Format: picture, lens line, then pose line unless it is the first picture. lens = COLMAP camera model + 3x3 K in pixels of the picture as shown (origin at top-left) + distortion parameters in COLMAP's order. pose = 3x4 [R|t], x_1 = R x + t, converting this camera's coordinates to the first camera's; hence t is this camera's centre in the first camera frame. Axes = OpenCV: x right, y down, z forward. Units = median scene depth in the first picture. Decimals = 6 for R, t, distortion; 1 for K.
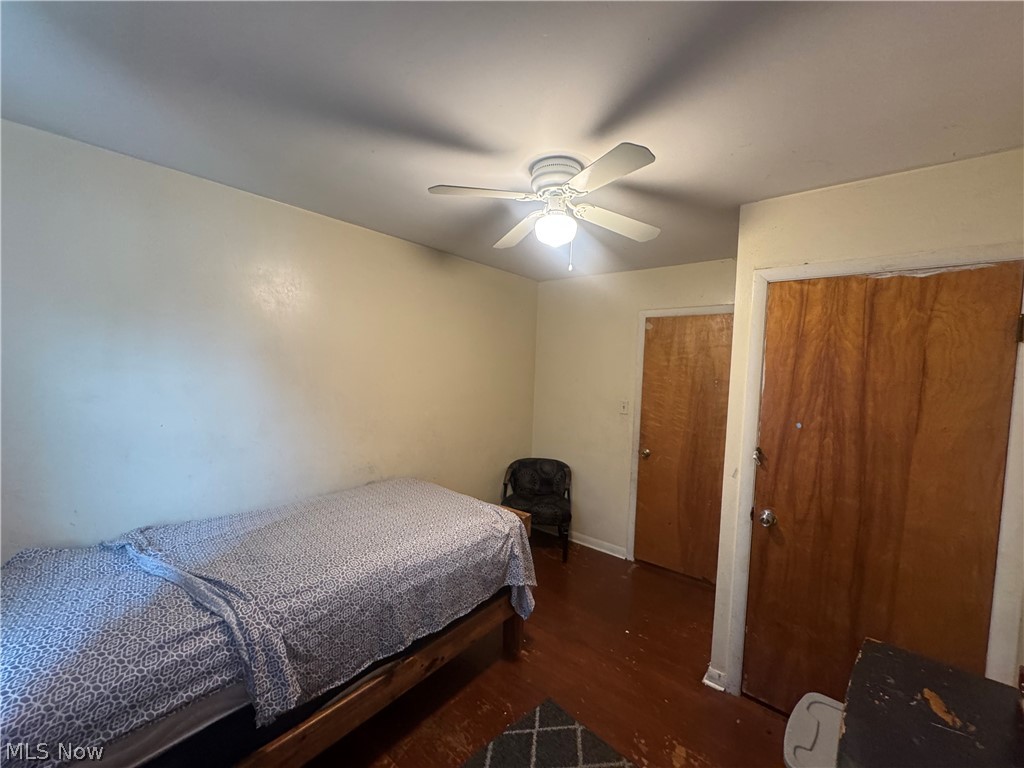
lens RADIAL K [[408.6, 0, 511.0], [0, 408.6, 384.4], [0, 0, 1]] dist [-0.001538, 0.000248]
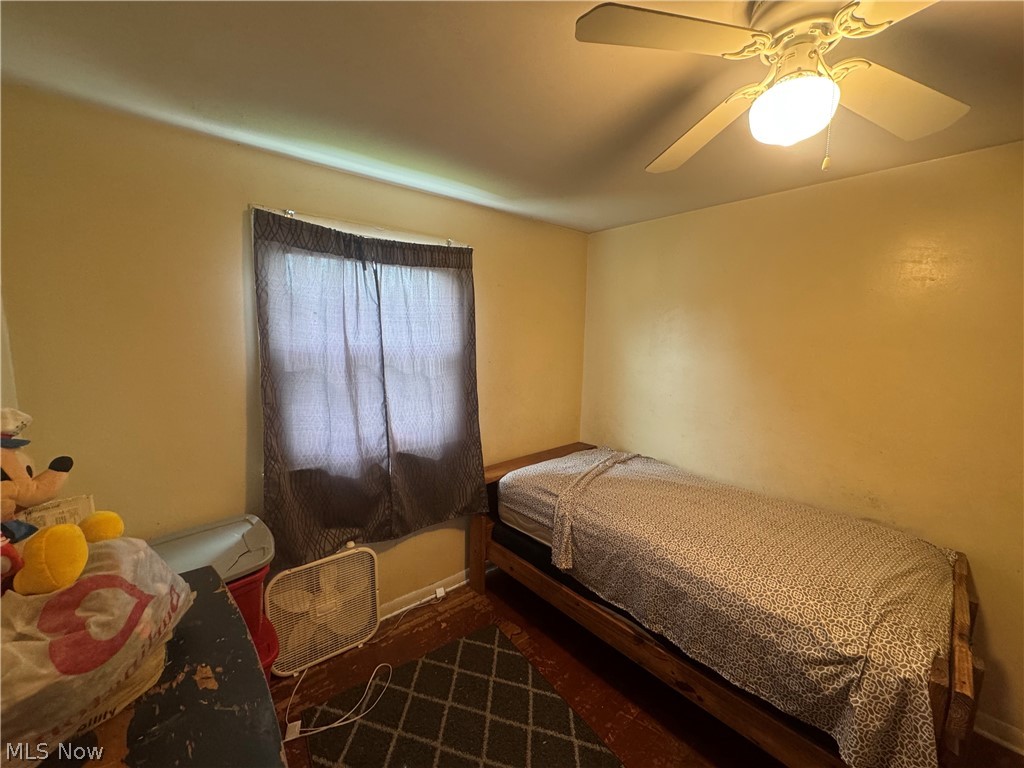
lens RADIAL K [[408.6, 0, 510.5], [0, 408.6, 386.4], [0, 0, 1]] dist [-0.001538, 0.000248]
pose [[-0.165232, 0.086130, -0.982487, 0.759407], [-0.069247, 0.992708, 0.098672, -0.038718], [0.983821, 0.084338, -0.158063, 0.768197]]
